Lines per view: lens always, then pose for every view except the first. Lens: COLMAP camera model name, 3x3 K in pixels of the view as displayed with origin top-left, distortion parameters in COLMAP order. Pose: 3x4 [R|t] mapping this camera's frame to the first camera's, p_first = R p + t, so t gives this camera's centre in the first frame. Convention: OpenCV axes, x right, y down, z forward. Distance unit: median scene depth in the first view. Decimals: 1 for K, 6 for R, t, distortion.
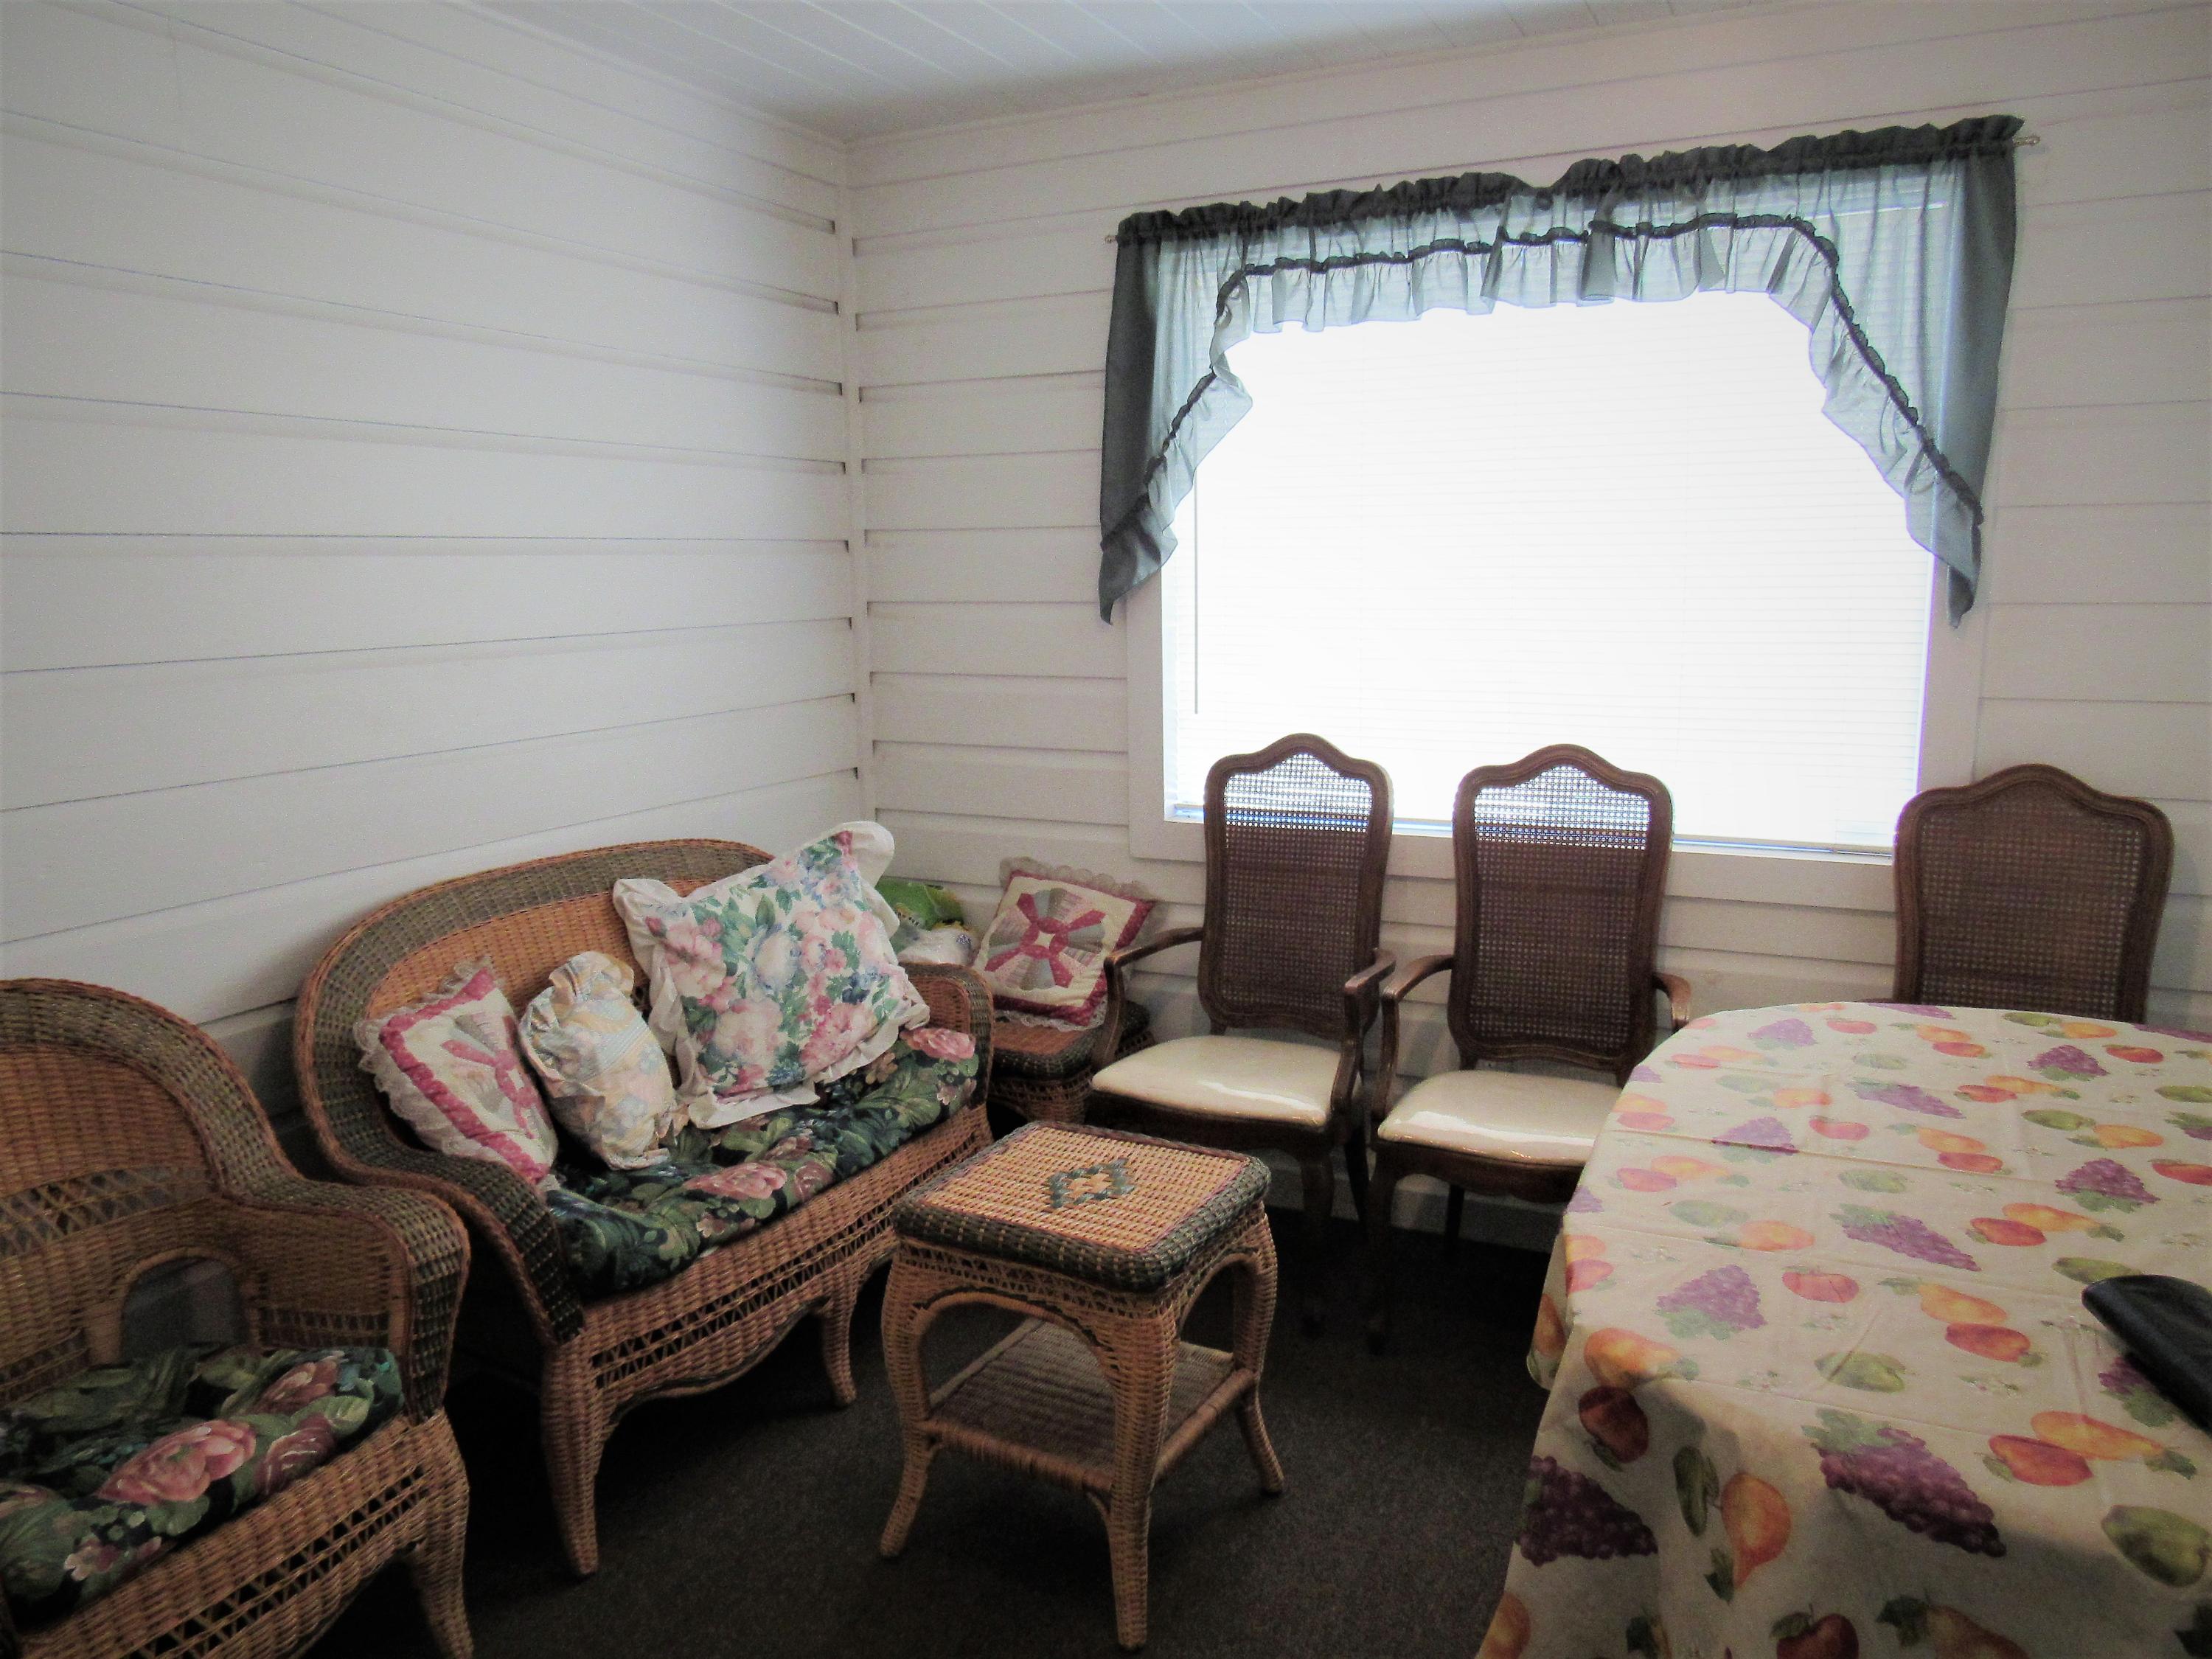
lens RADIAL K [[1574.7, 0, 1106.0], [0, 1574.7, 829.5], [0, 0, 1]] dist [-0.039731, 0.007852]
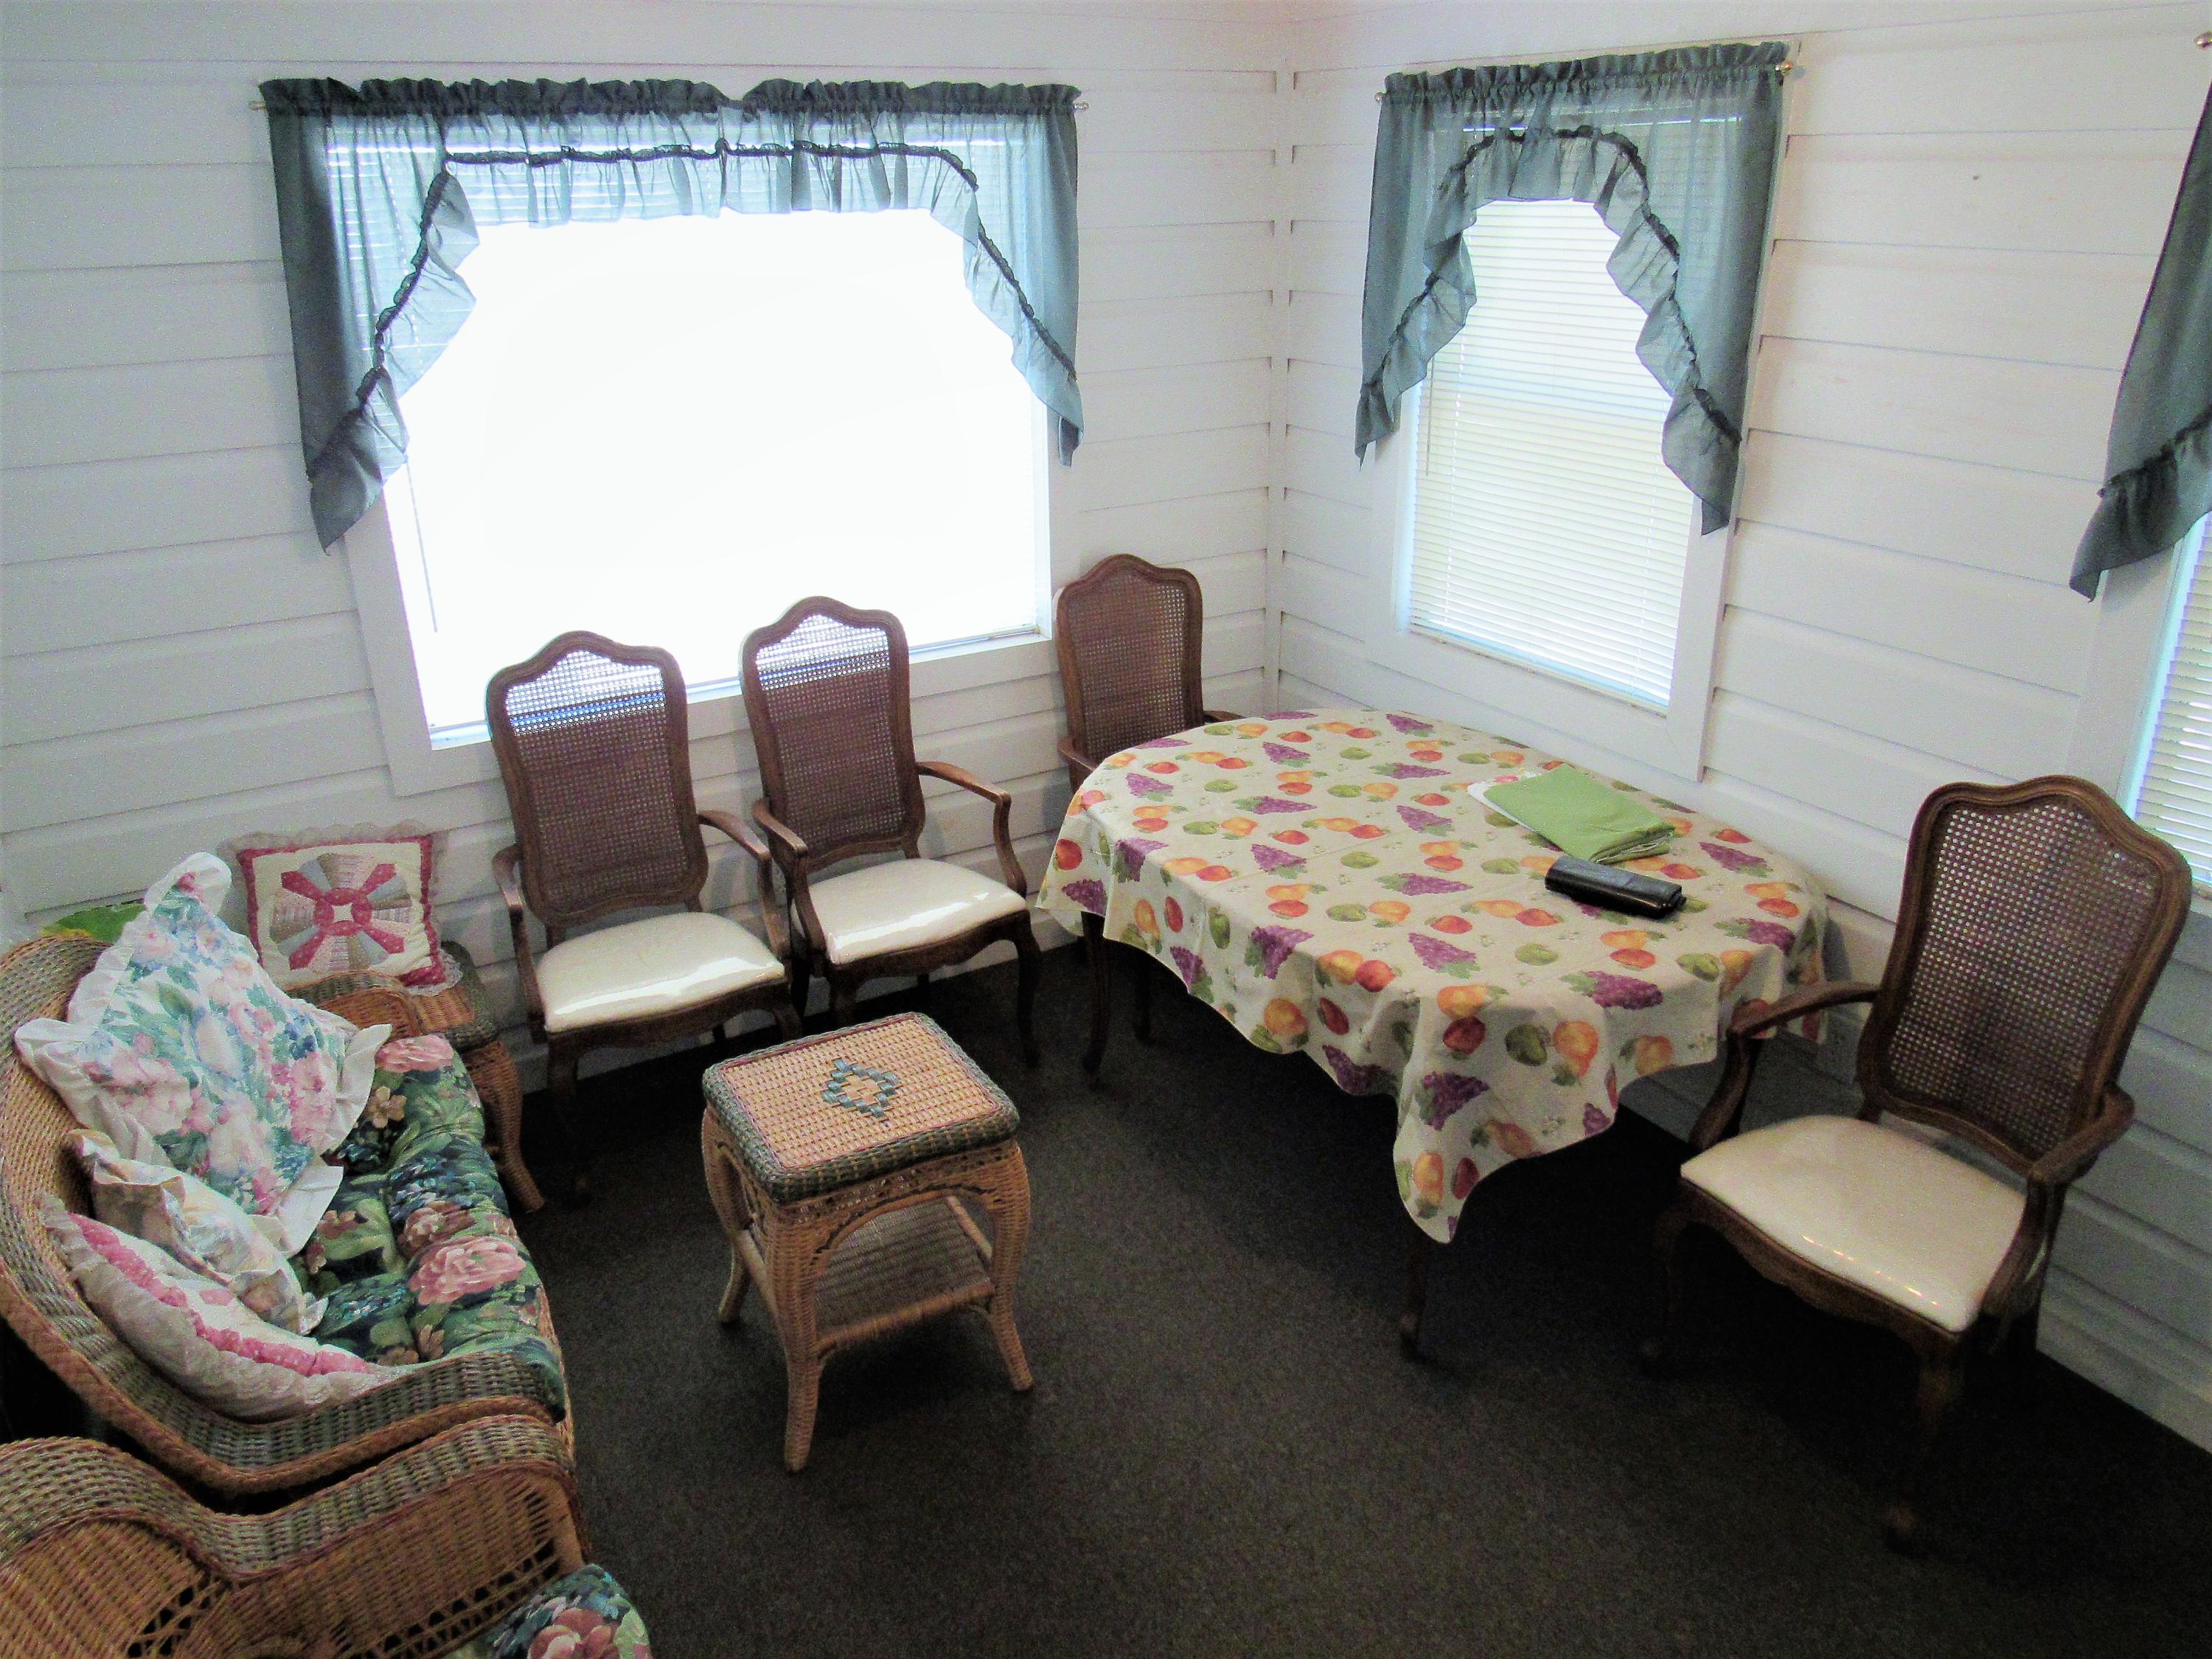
lens RADIAL K [[1574.7, 0, 1106.0], [0, 1574.7, 829.5], [0, 0, 1]] dist [-0.039731, 0.007852]
pose [[0.539103, -0.316356, 0.780569, -0.568470], [0.147302, 0.947907, 0.282442, -0.191622], [-0.829259, -0.037286, 0.557619, 0.158903]]
